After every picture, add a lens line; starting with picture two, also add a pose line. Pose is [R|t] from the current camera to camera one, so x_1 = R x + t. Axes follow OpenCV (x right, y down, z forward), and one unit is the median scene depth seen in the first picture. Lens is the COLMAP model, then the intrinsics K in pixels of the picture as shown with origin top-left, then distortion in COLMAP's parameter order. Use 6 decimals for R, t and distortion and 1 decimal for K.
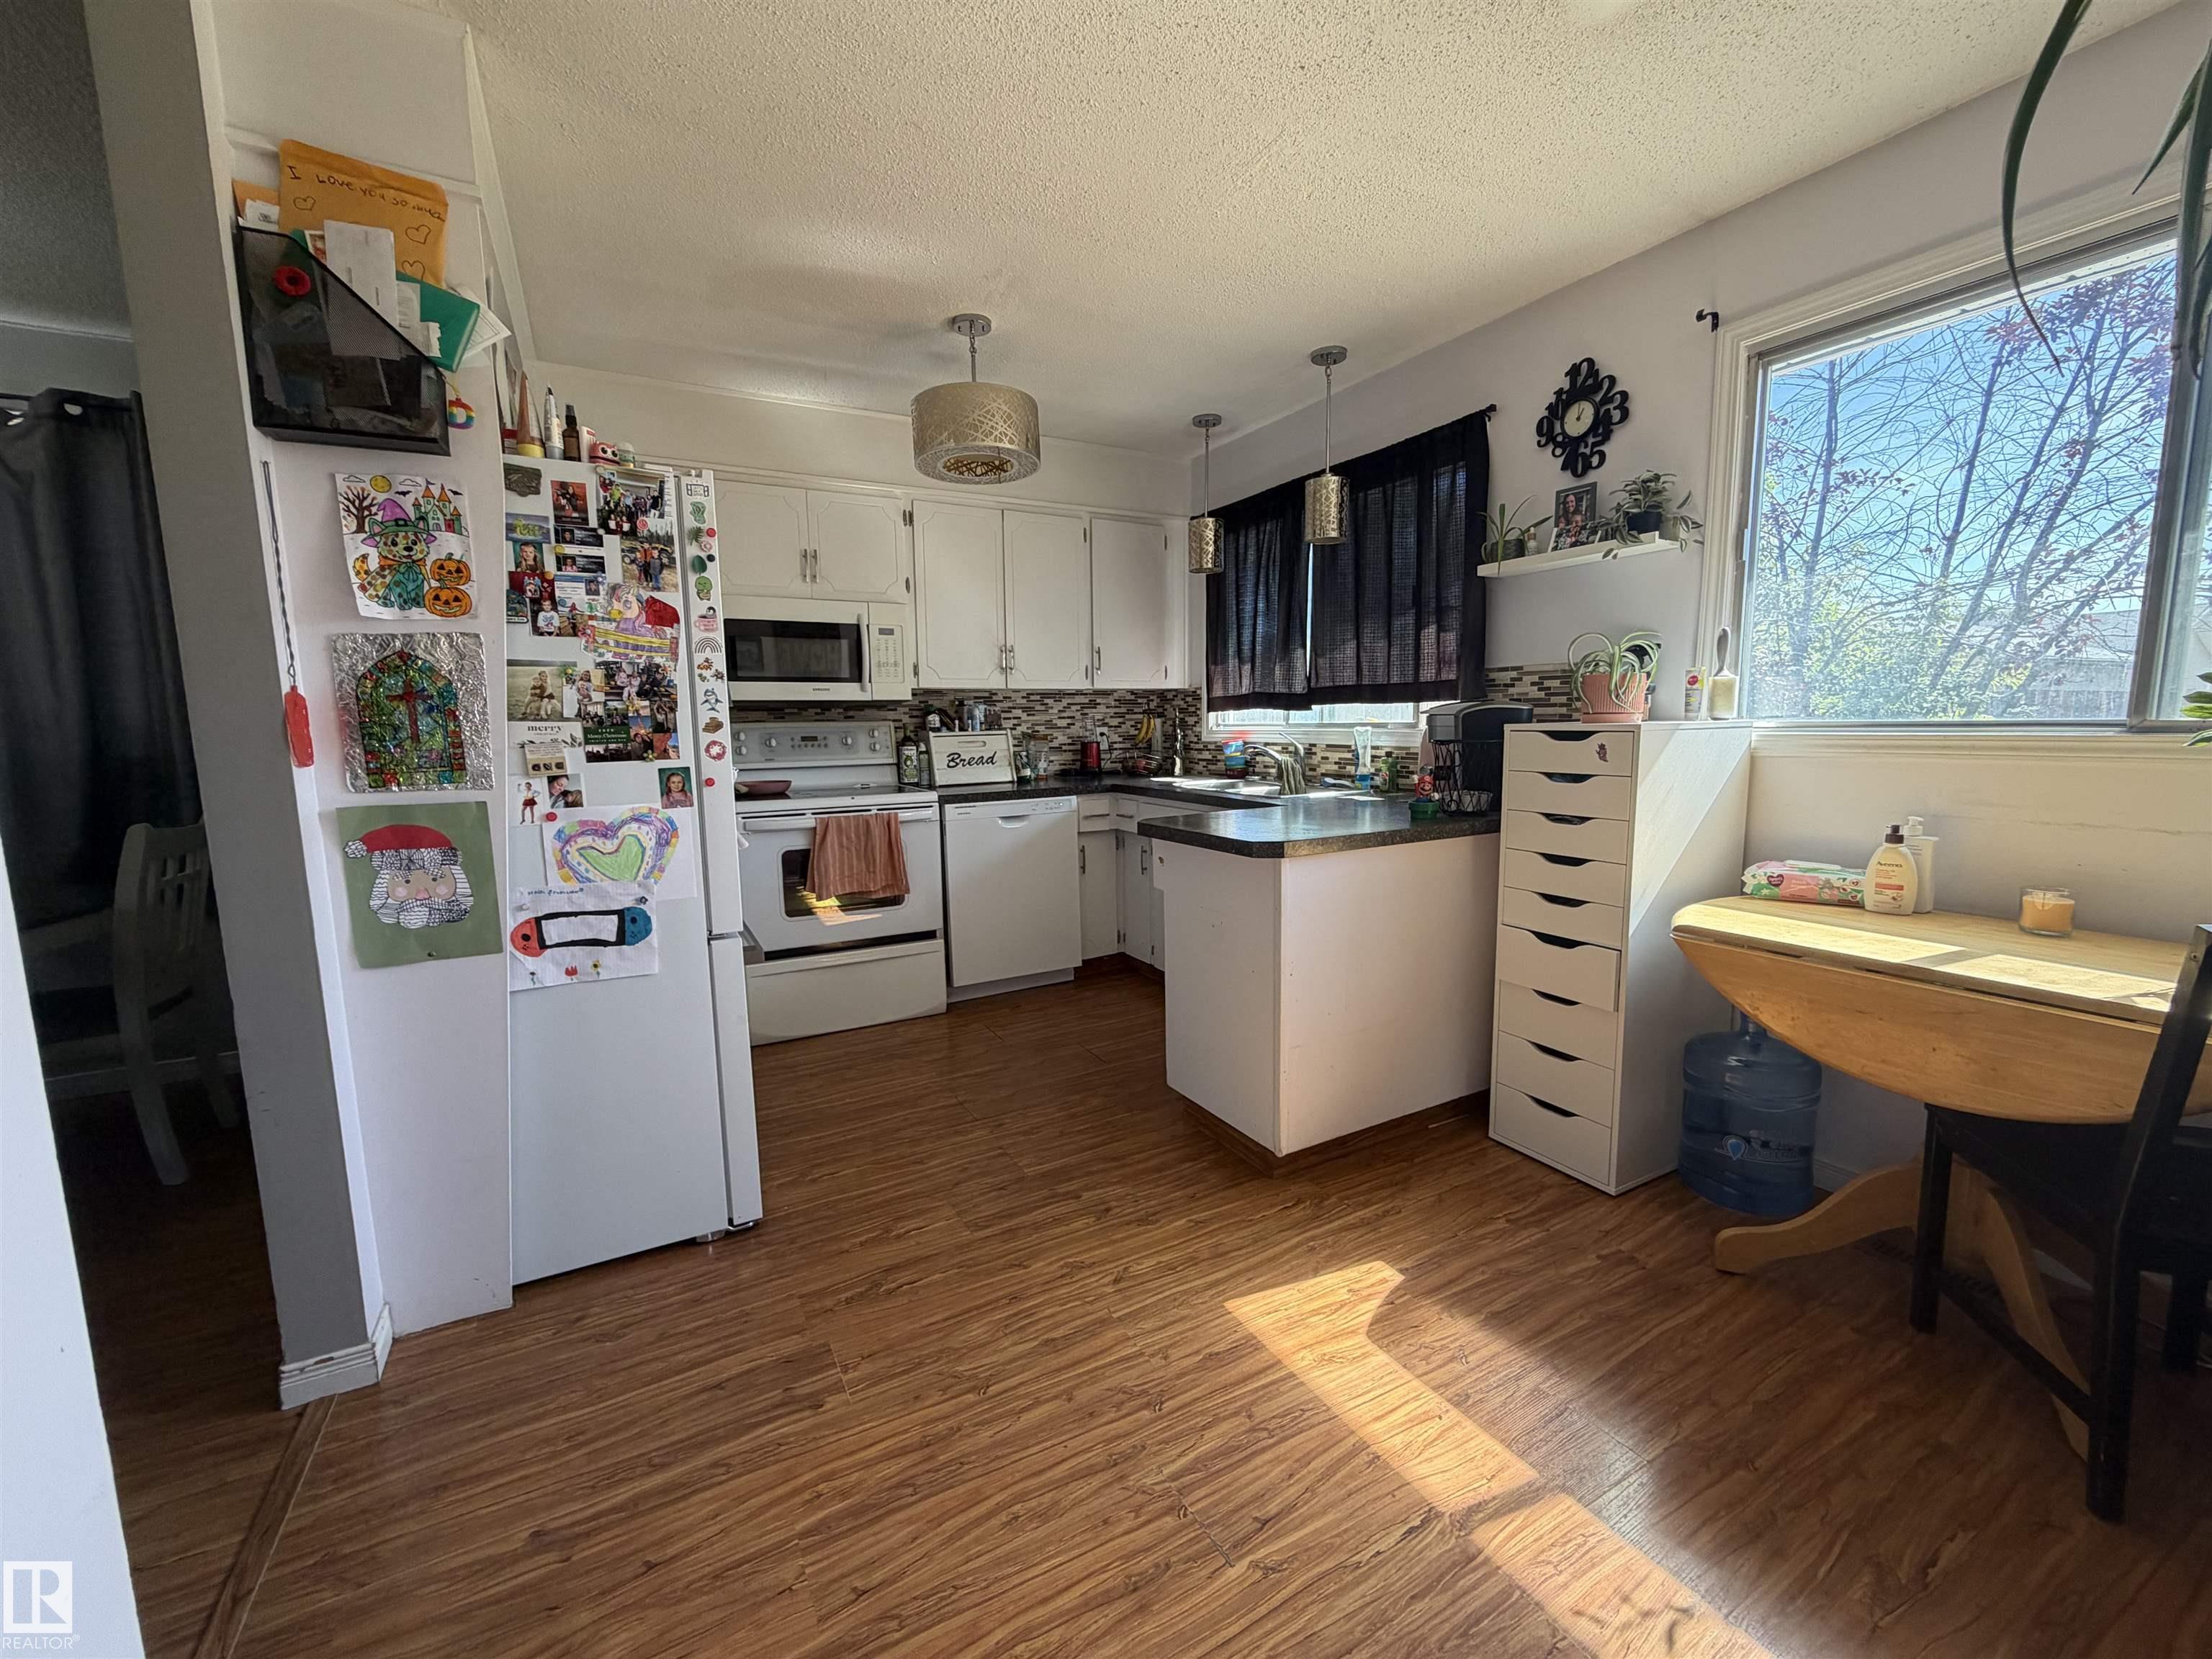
lens RADIAL K [[884.8, 0, 1100.1], [0, 884.8, 829.5], [0, 0, 1]] dist [0.001917, 0.000204]
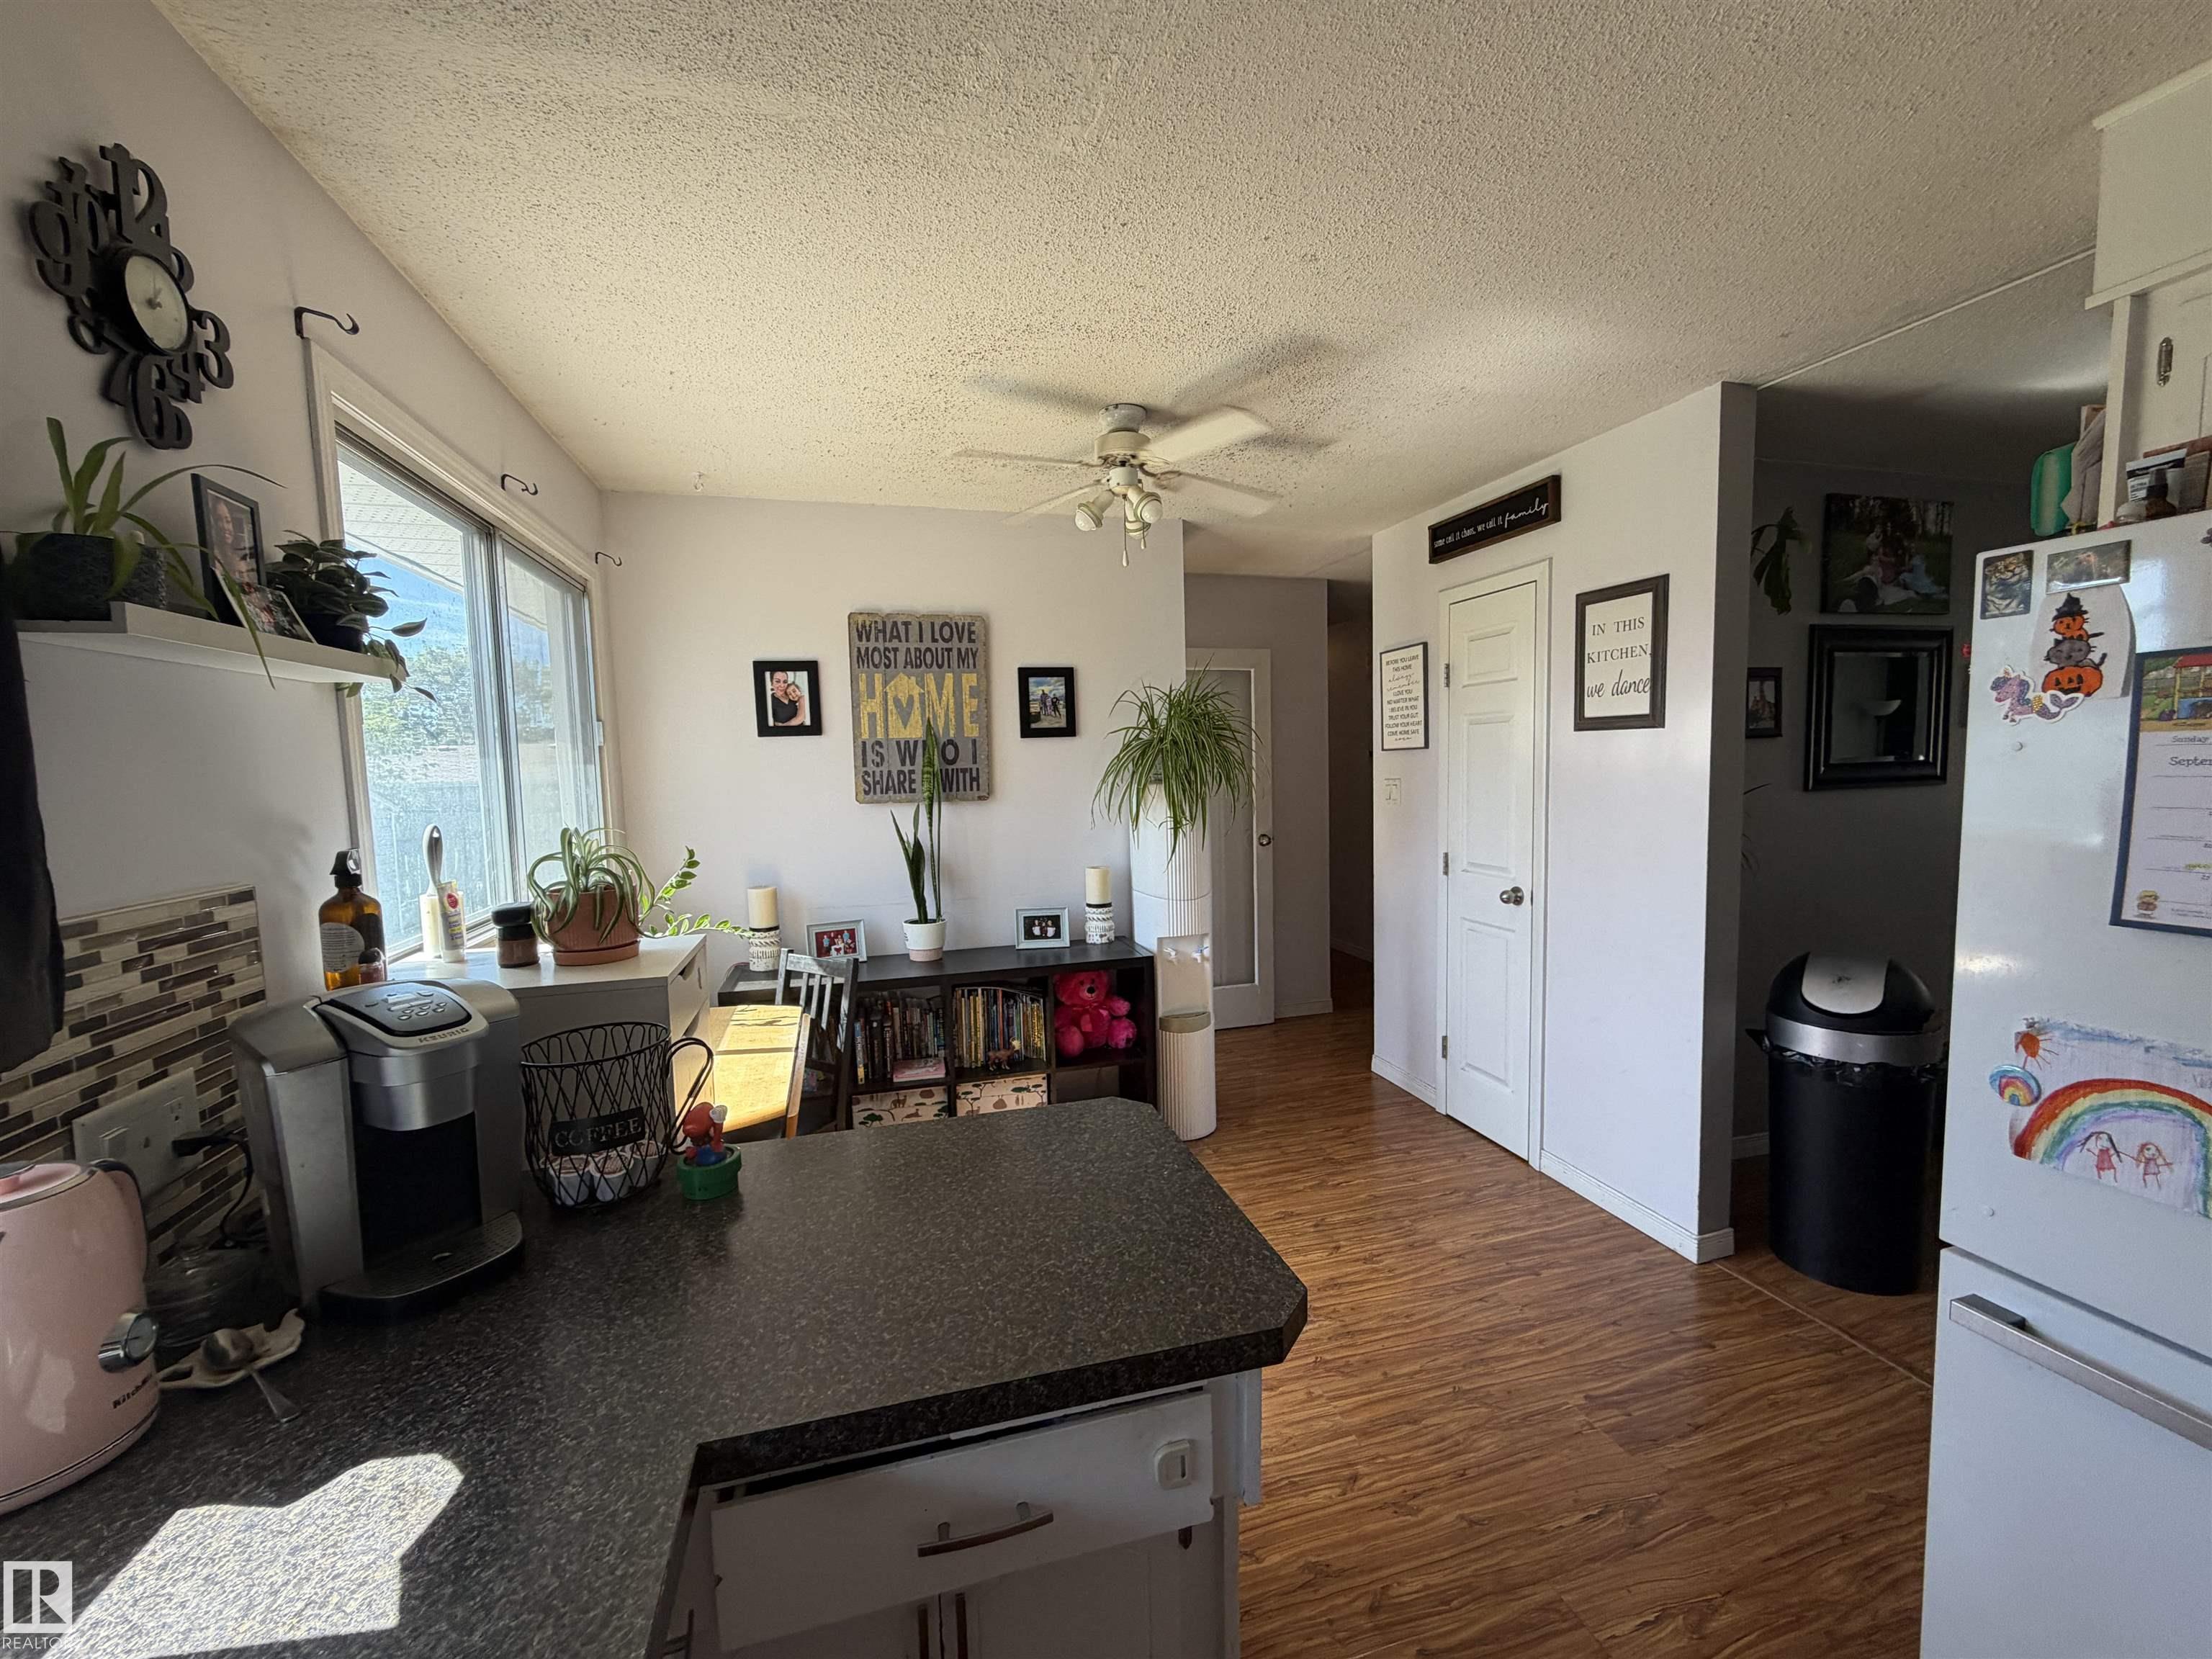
lens RADIAL K [[884.8, 0, 1100.1], [0, 884.8, 829.5], [0, 0, 1]] dist [0.001917, 0.000204]
pose [[-0.973000, 0.024181, 0.229533, 0.043697], [0.070321, 0.978272, 0.195036, -0.343591], [-0.219830, 0.205911, -0.953559, 1.645753]]
